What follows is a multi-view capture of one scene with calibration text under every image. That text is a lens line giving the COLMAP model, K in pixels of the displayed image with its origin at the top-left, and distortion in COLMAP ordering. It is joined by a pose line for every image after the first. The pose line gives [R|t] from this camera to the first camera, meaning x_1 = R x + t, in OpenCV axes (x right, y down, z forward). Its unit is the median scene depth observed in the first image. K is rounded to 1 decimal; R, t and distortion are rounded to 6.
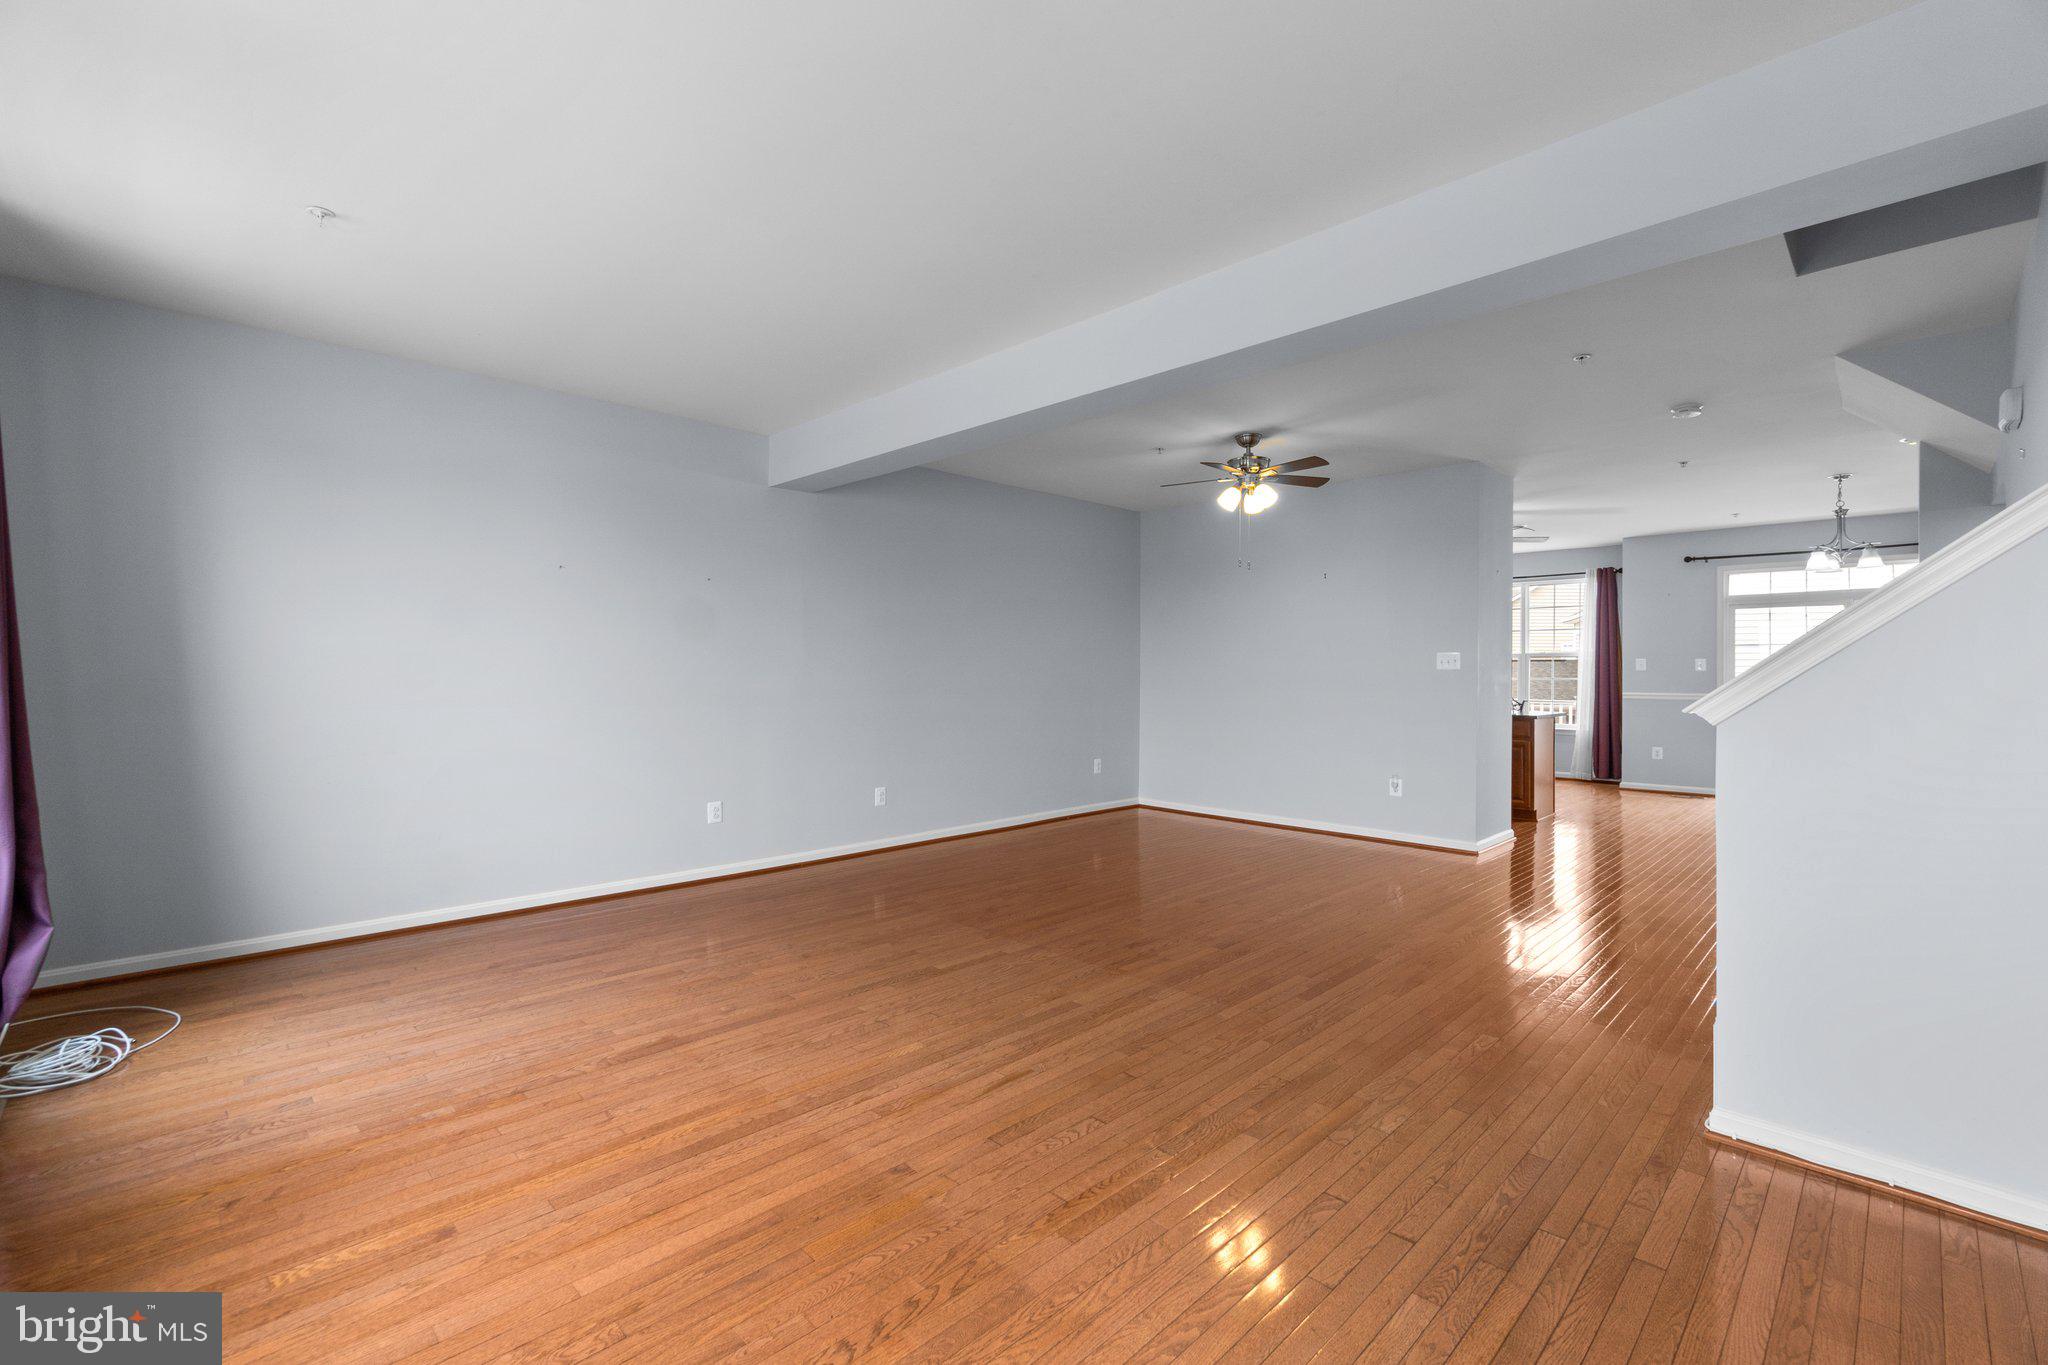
lens RADIAL K [[882.6, 0, 1014.4], [0, 882.6, 684.3], [0, 0, 1]] dist [-0.002187, -0.000281]
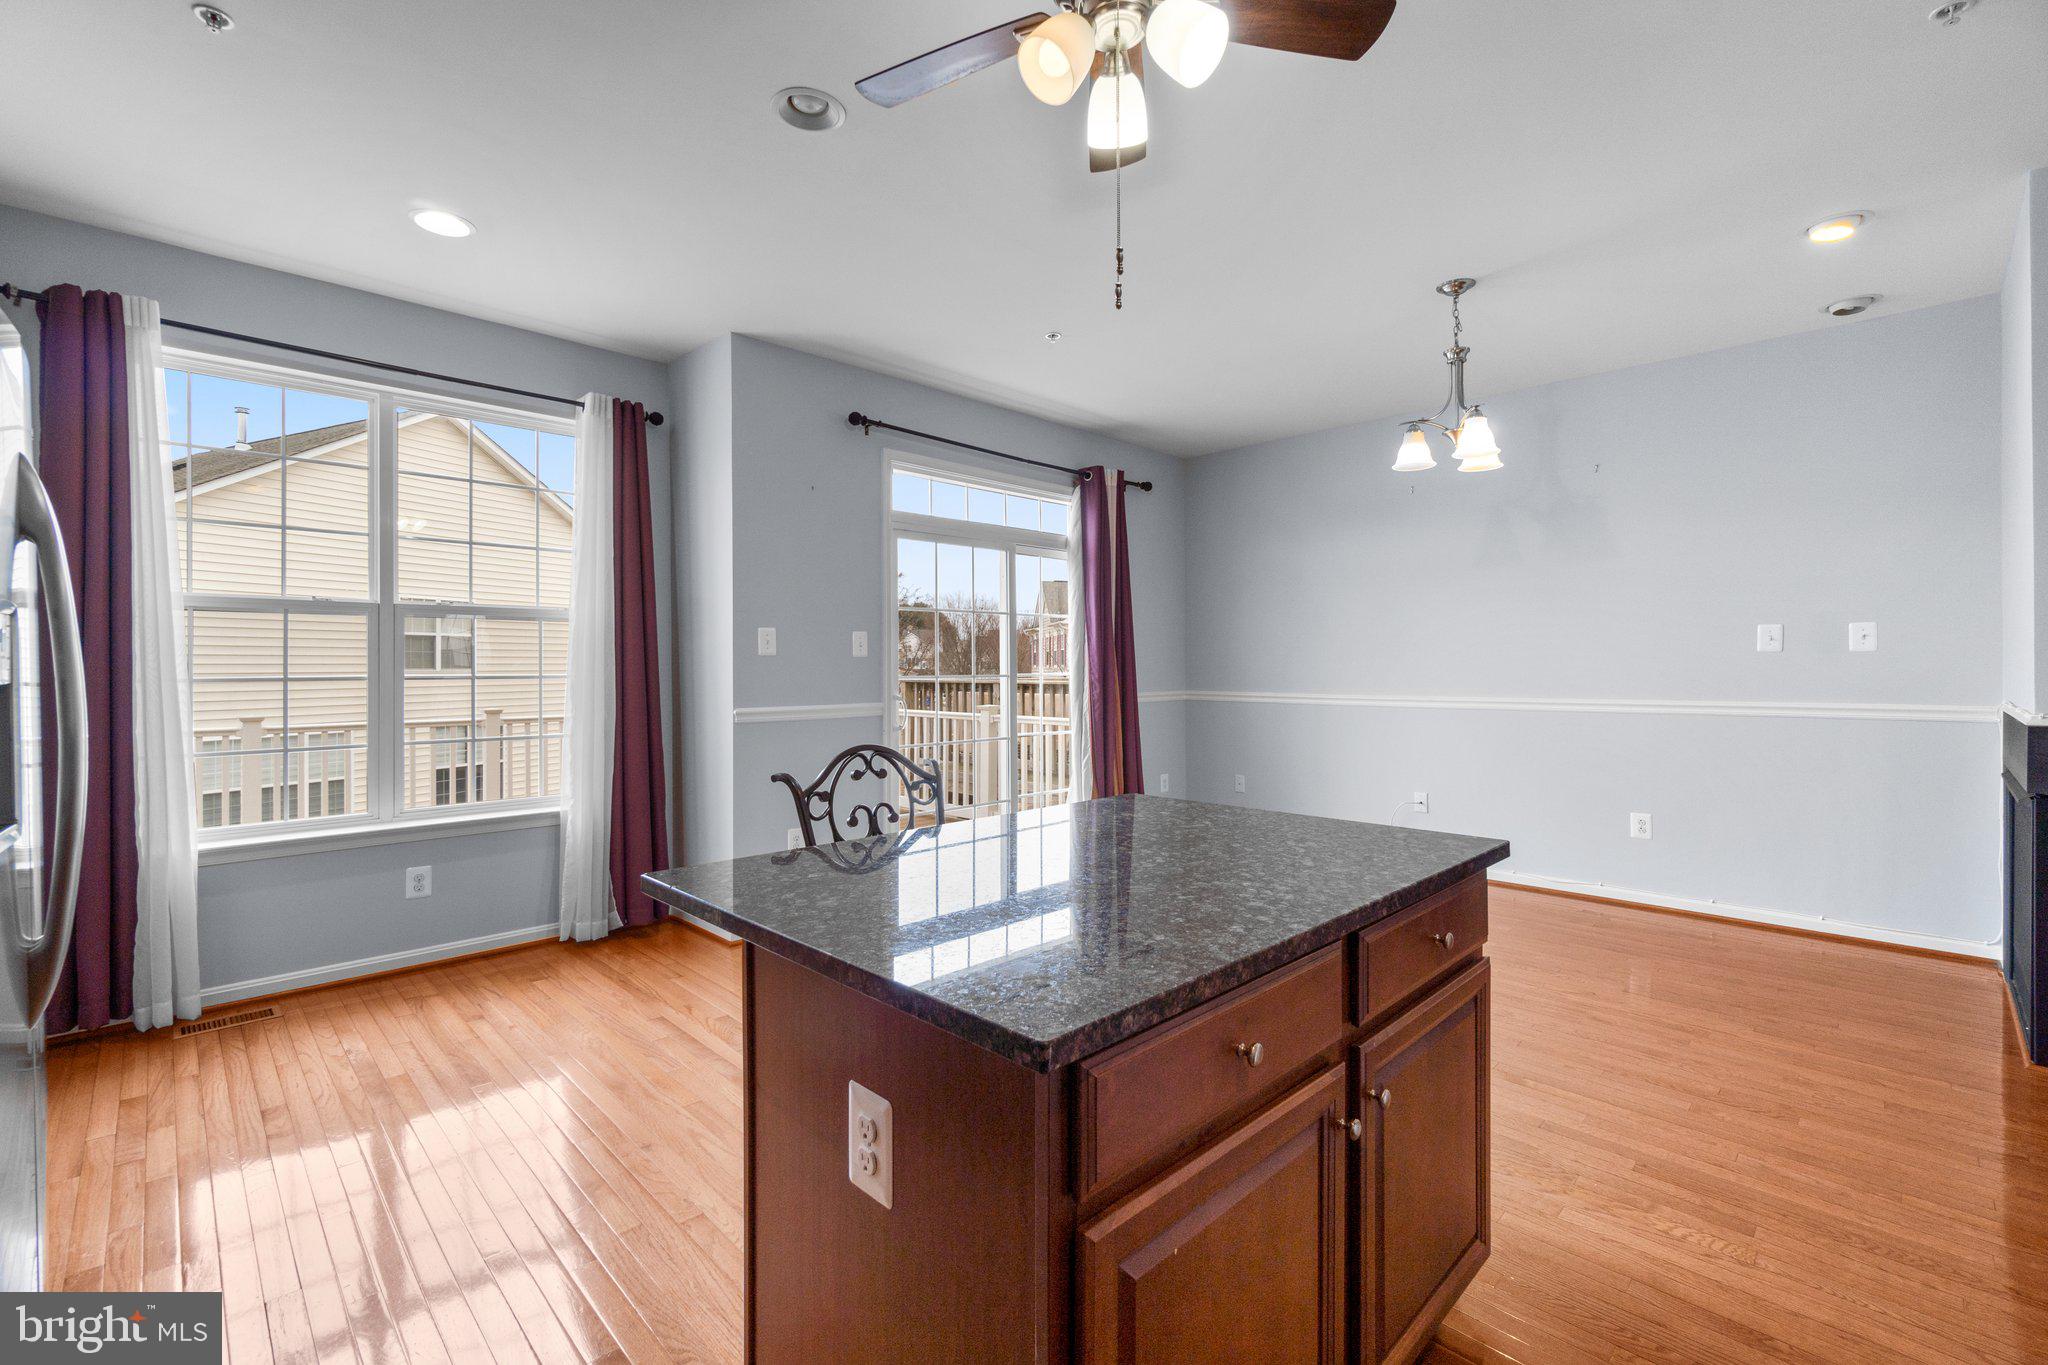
lens RADIAL K [[870.8, 0, 1003.1], [0, 870.8, 667.2], [0, 0, 1]] dist [-0.011822, -0.000330]
pose [[0.006060, -0.000924, 0.999981, 0.779817], [0.015068, 0.999886, 0.000832, -0.022076], [-0.999868, 0.015063, 0.006073, 2.365919]]
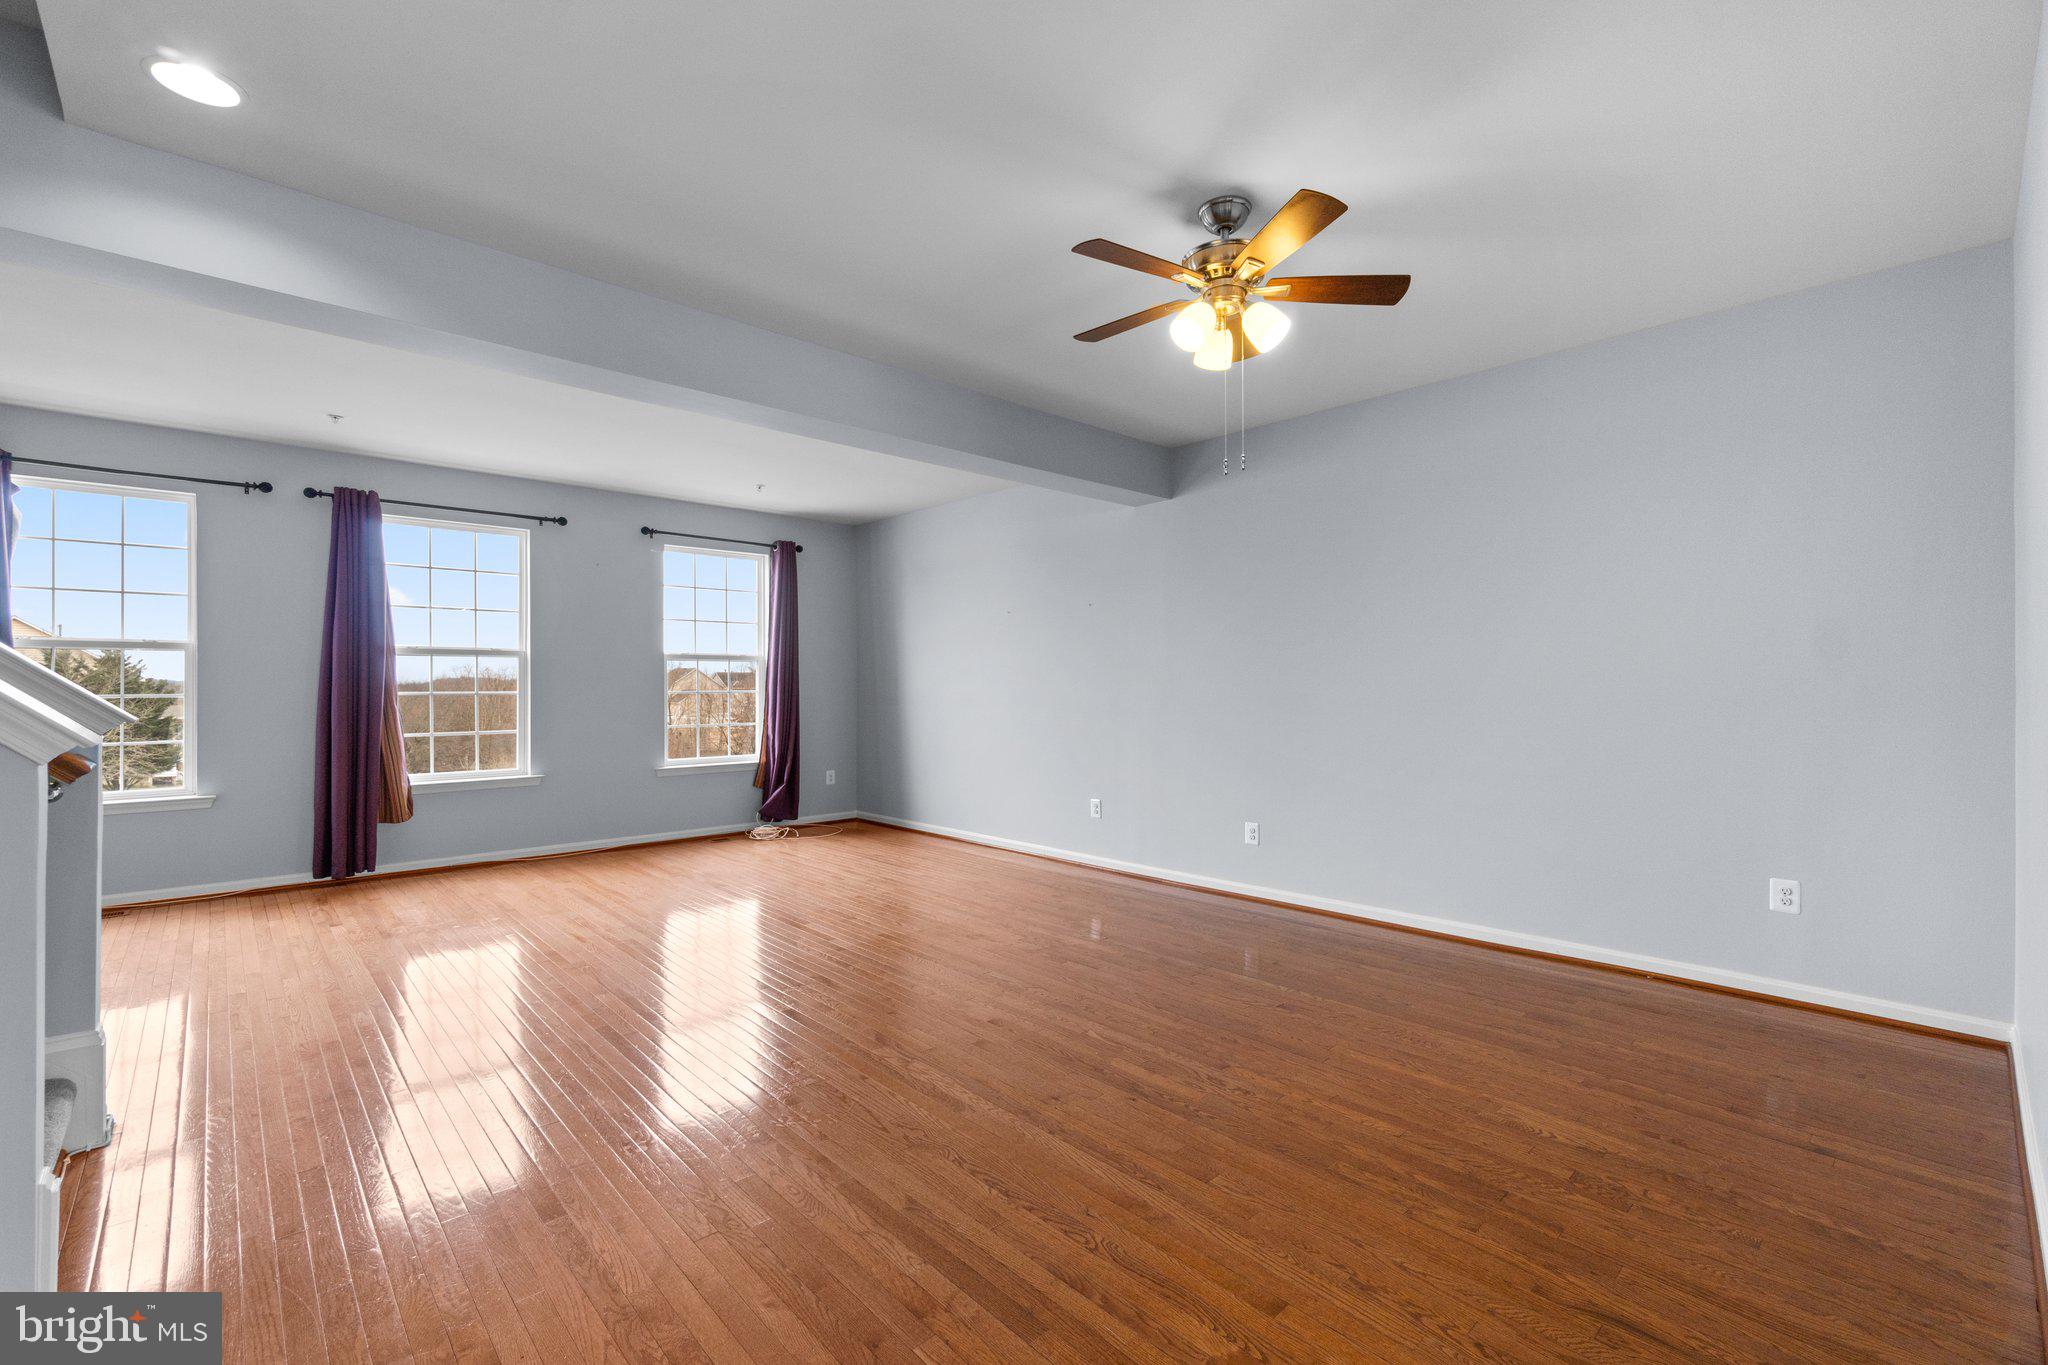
lens RADIAL K [[877.8, 0, 1021.5], [0, 877.8, 688.8], [0, 0, 1]] dist [-0.002183, -0.000255]
pose [[-0.023334, 0.002578, -0.999724, 1.203789], [-0.009793, 0.999948, 0.002807, -0.015664], [0.999680, 0.009855, -0.023308, 1.421690]]
